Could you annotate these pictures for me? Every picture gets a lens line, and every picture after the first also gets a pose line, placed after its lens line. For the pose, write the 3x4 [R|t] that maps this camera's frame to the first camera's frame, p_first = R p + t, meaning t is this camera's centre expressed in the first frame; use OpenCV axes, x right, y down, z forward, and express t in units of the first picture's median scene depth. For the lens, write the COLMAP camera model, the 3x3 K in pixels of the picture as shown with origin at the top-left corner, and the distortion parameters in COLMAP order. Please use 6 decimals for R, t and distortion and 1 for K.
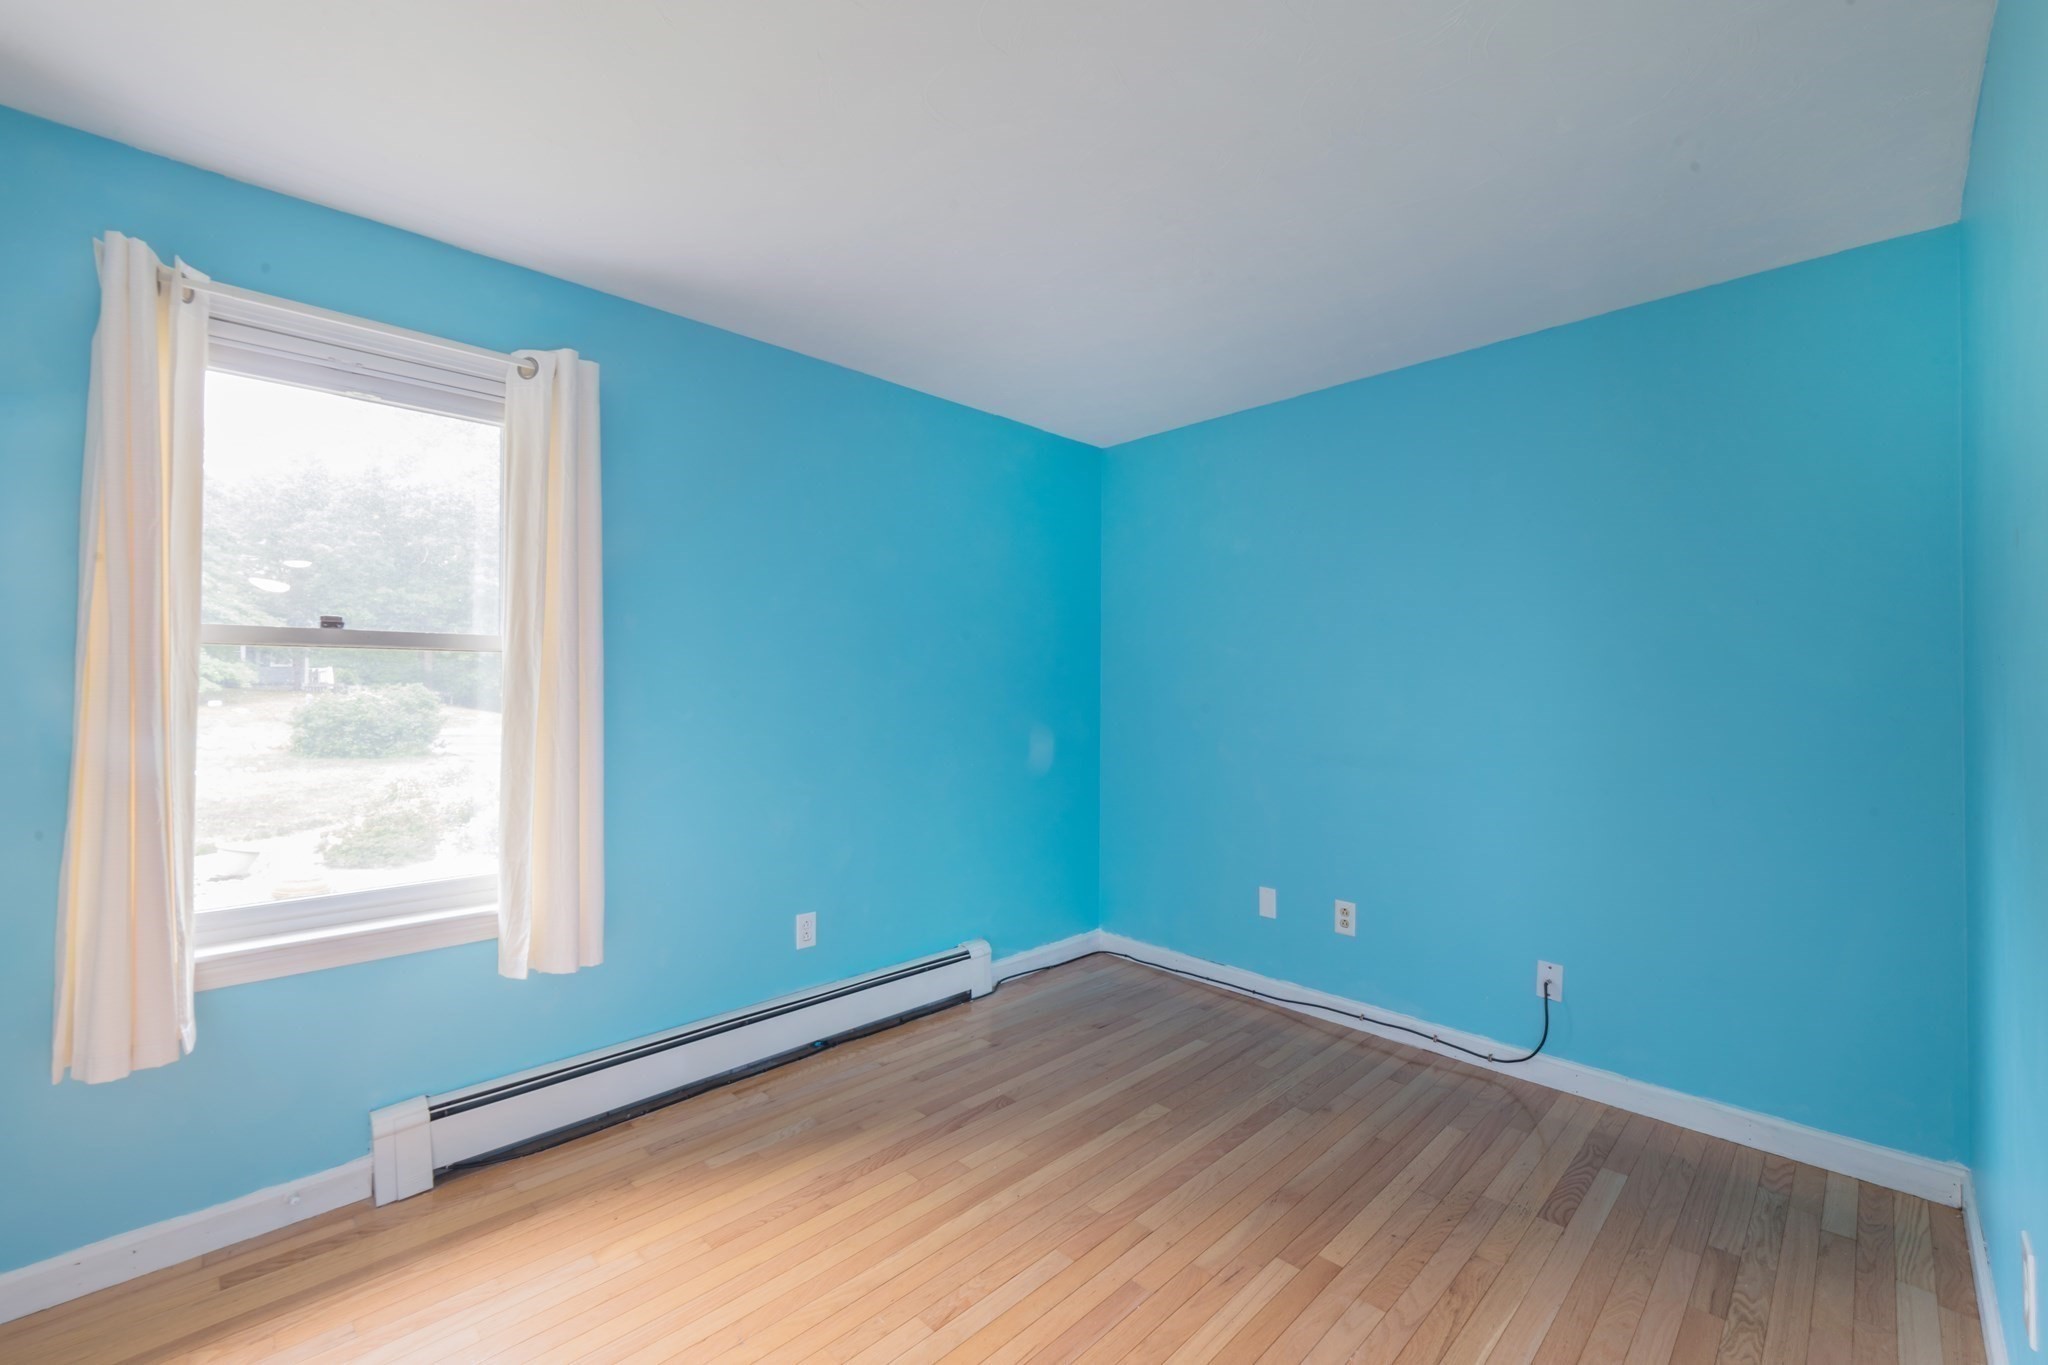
lens RADIAL K [[864.3, 0, 1029.5], [0, 864.3, 673.1], [0, 0, 1]] dist [0.002312, -0.000098]
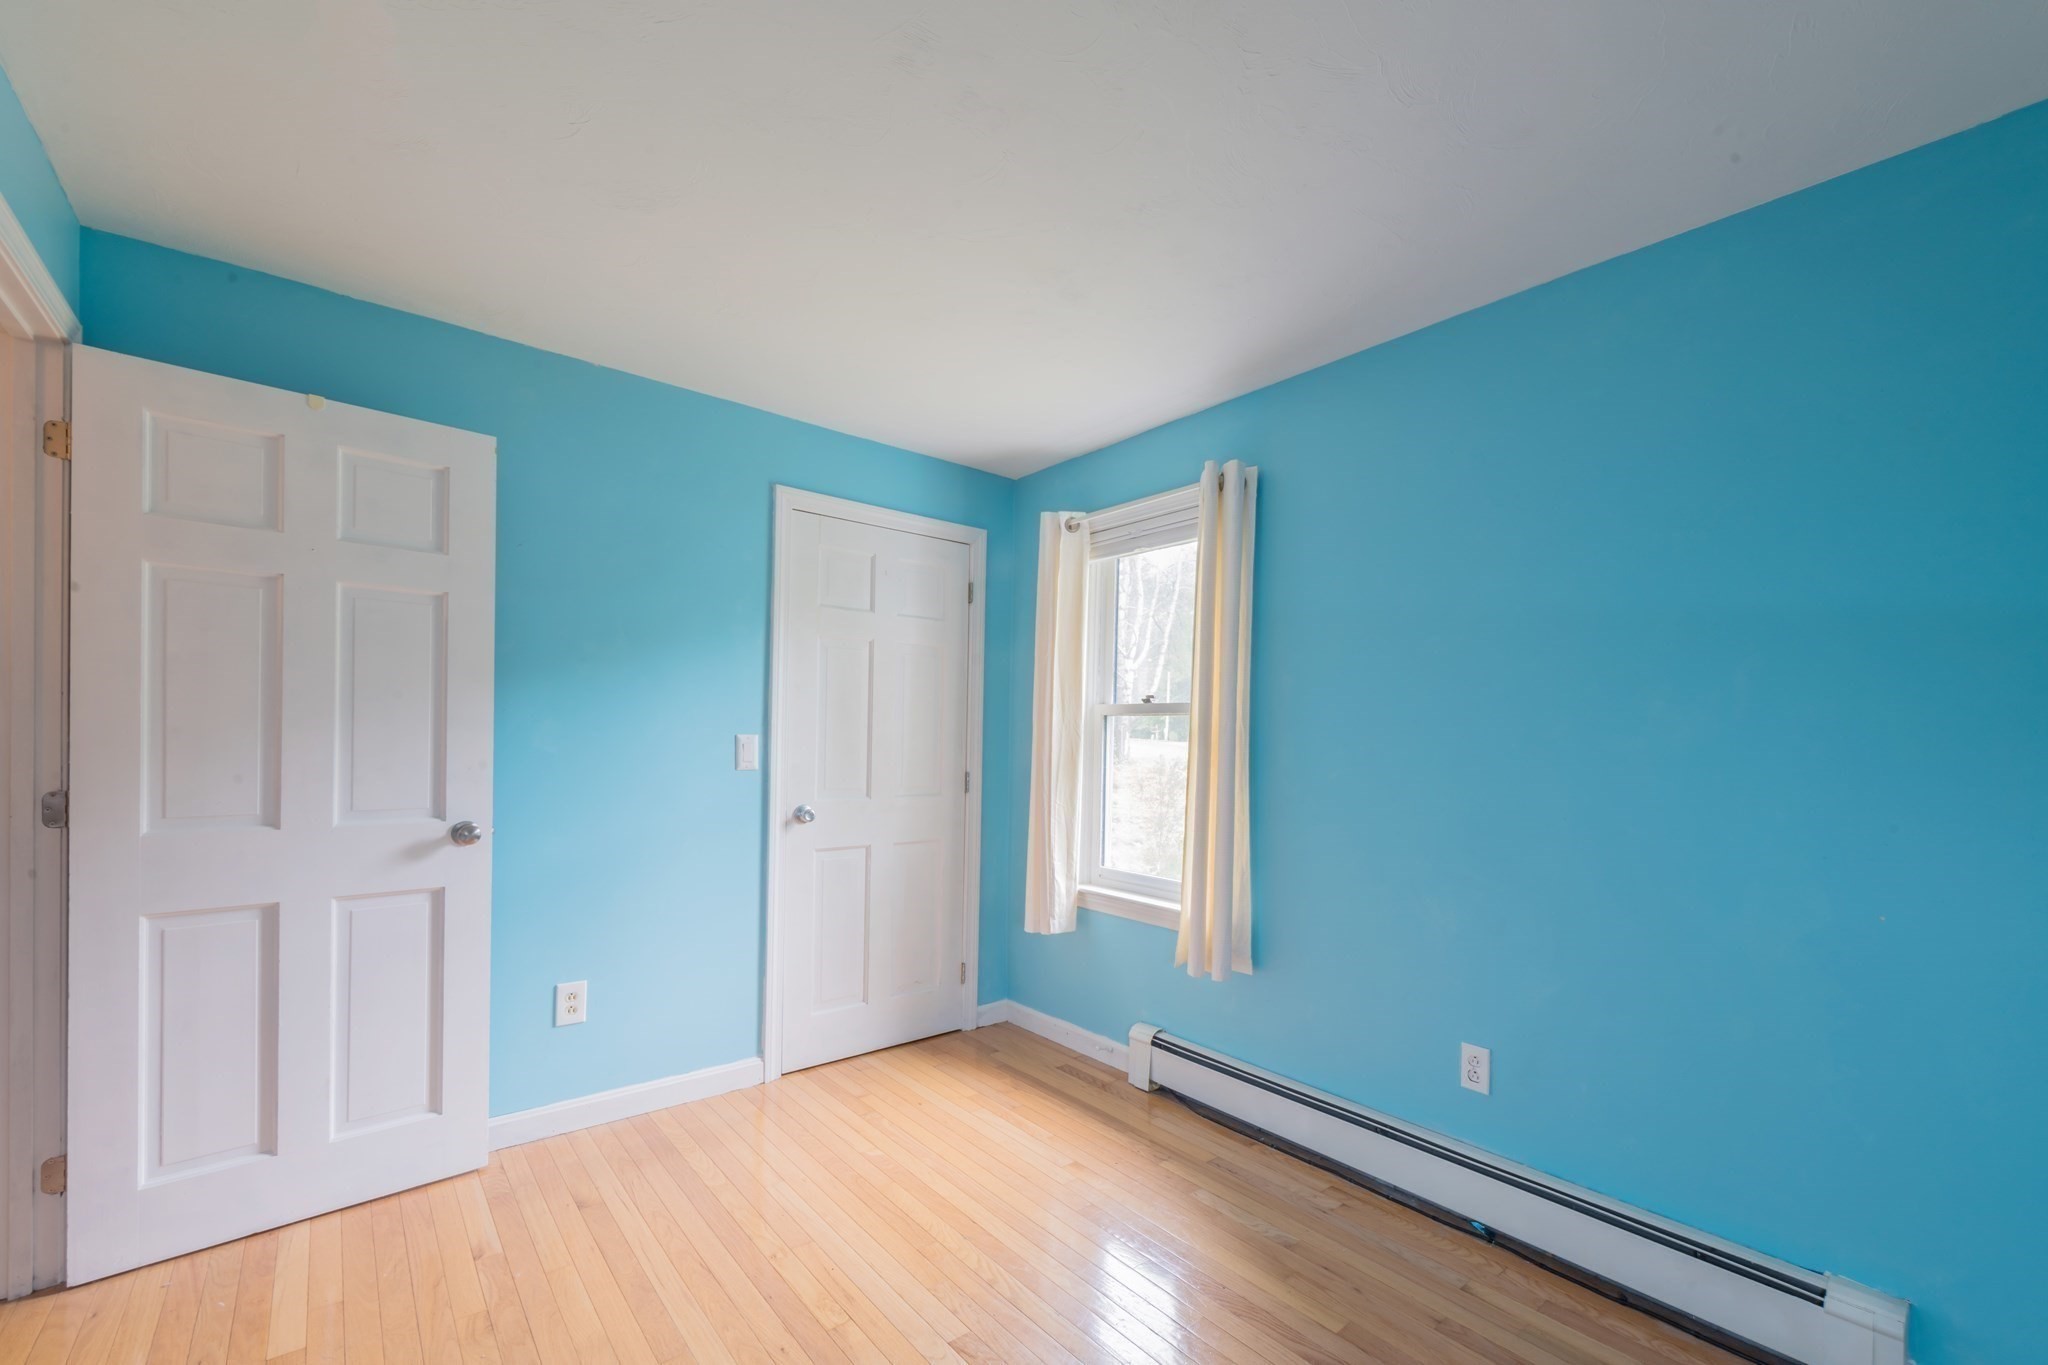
lens RADIAL K [[842.8, 0, 1028.6], [0, 842.8, 729.7], [0, 0, 1]] dist [0.002634, -0.000189]
pose [[-0.099841, -0.009785, -0.994955, 0.693236], [-0.002781, 0.999950, -0.009555, 0.010601], [0.995000, 0.001813, -0.099863, 0.905382]]
